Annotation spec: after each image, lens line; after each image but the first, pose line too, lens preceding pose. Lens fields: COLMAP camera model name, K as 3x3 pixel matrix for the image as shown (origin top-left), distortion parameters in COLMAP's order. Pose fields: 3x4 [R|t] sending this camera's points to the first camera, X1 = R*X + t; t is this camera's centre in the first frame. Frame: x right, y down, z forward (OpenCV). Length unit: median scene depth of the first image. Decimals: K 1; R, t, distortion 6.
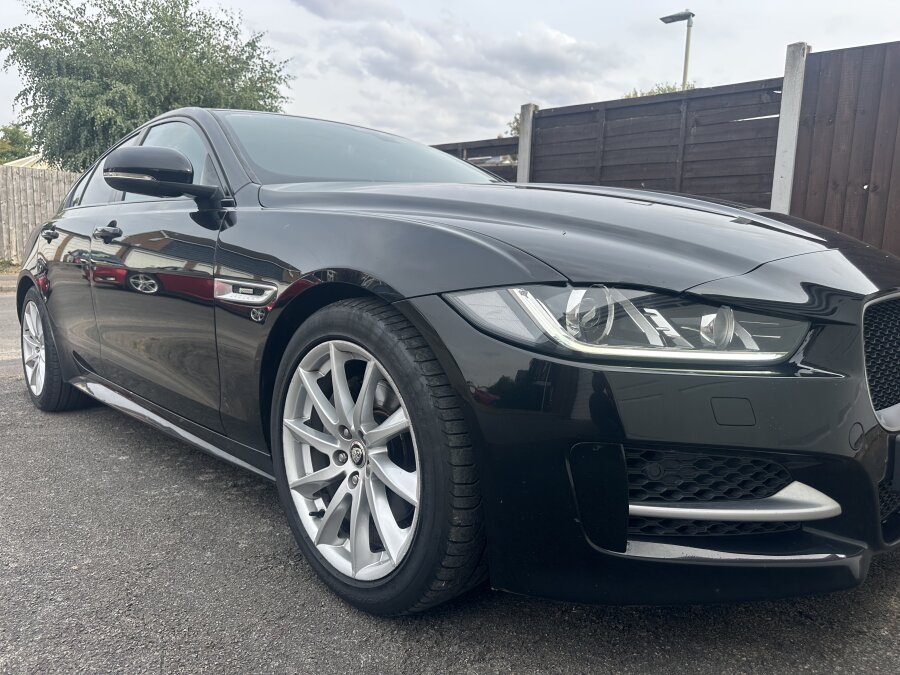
lens RADIAL K [[649.8, 0, 428.5], [0, 649.8, 326.2], [0, 0, 1]] dist [0.019022, -0.007706]
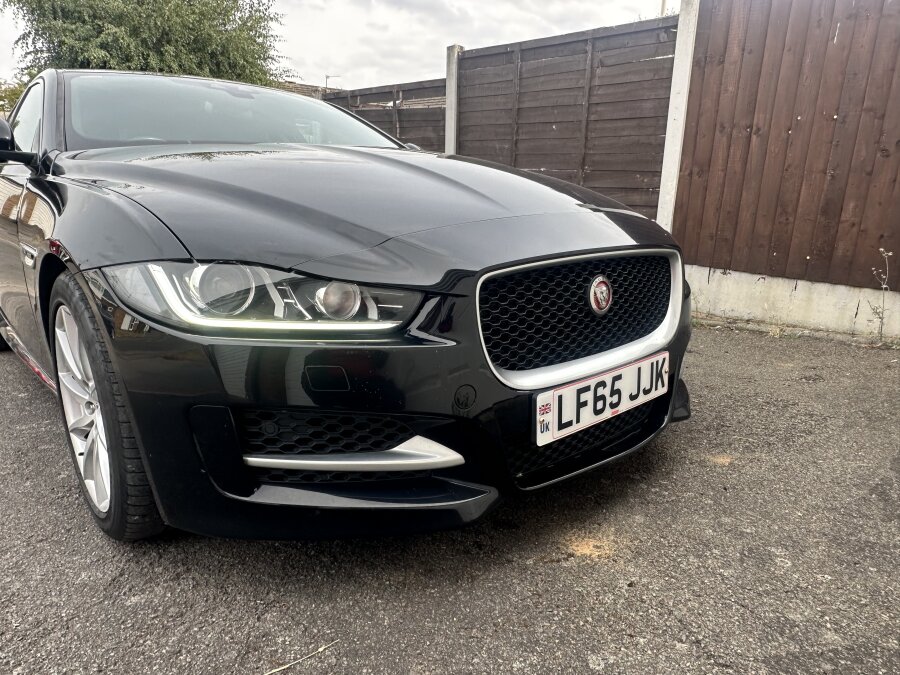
lens RADIAL K [[615.5, 0, 434.5], [0, 615.5, 335.1], [0, 0, 1]] dist [-0.000918, 0.009843]
pose [[0.998851, -0.002362, -0.047860, 0.218724], [0.008510, 0.991651, 0.128670, -0.023210], [0.047156, -0.128929, 0.990532, -0.005647]]
